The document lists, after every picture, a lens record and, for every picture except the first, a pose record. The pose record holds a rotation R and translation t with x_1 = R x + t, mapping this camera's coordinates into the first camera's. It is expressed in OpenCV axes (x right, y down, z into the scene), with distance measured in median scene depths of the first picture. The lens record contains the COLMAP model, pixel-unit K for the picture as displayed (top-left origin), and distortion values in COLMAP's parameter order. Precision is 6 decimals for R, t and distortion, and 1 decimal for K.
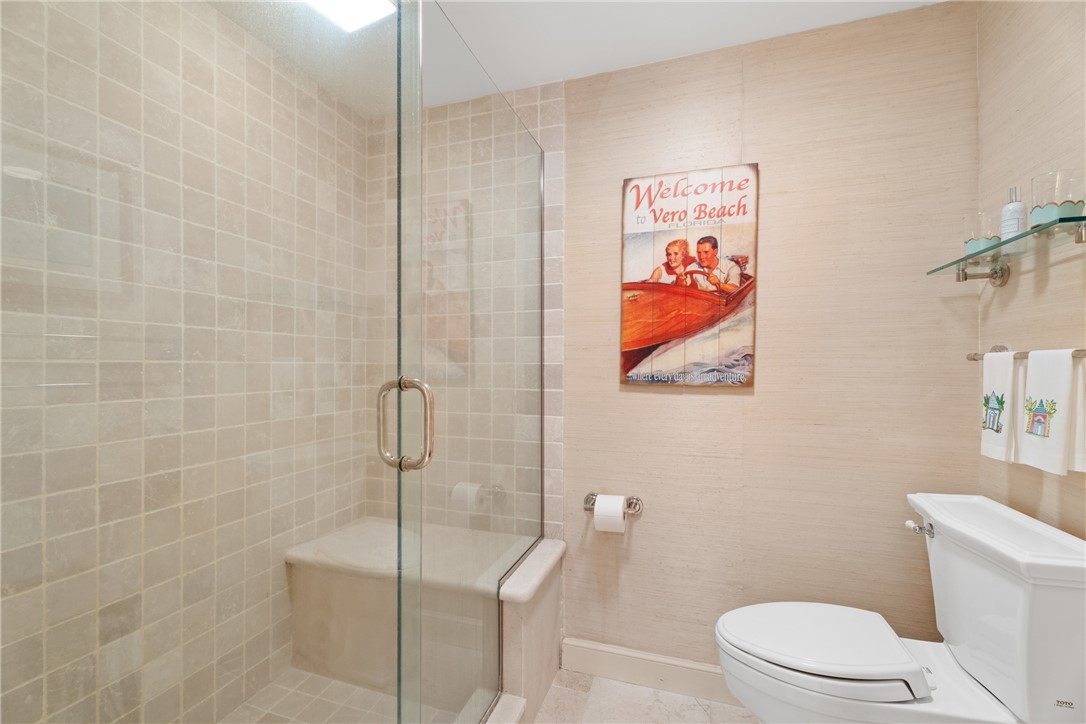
lens RADIAL K [[487.3, 0, 549.9], [0, 487.3, 358.1], [0, 0, 1]] dist [0.000757, -0.001306]
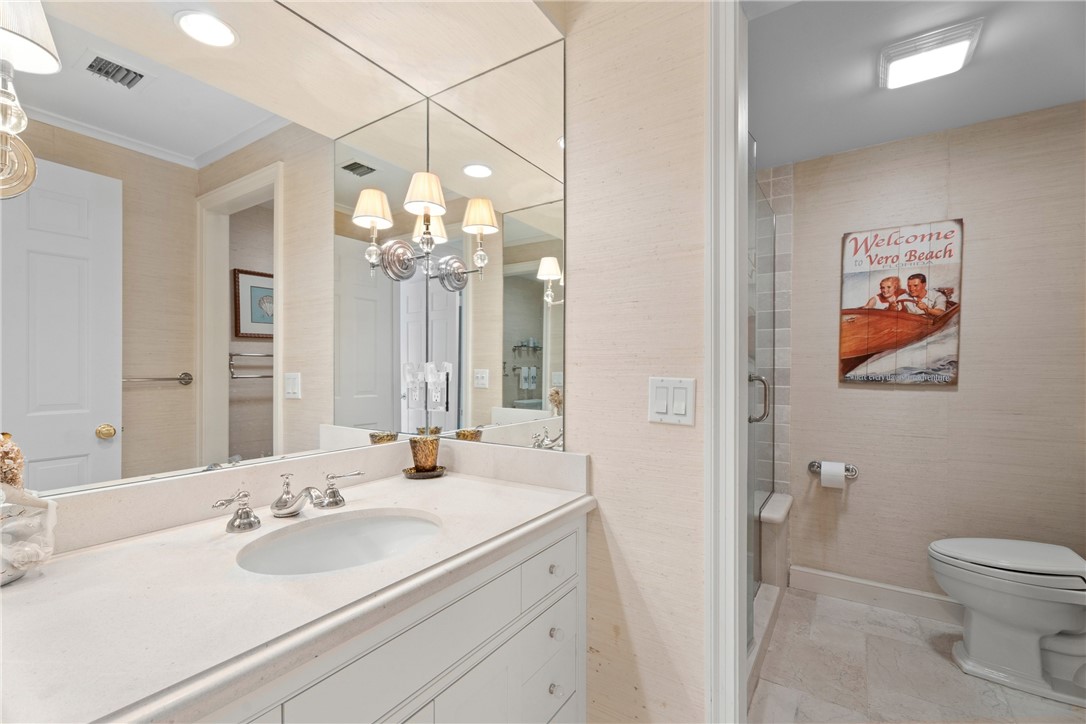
lens RADIAL K [[487.3, 0, 538.7], [0, 487.3, 365.5], [0, 0, 1]] dist [0.000757, -0.001306]
pose [[0.958265, -0.000951, -0.285881, -0.284500], [0.004106, 0.999937, 0.010437, -0.013216], [0.285853, -0.011175, 0.958208, -0.575574]]
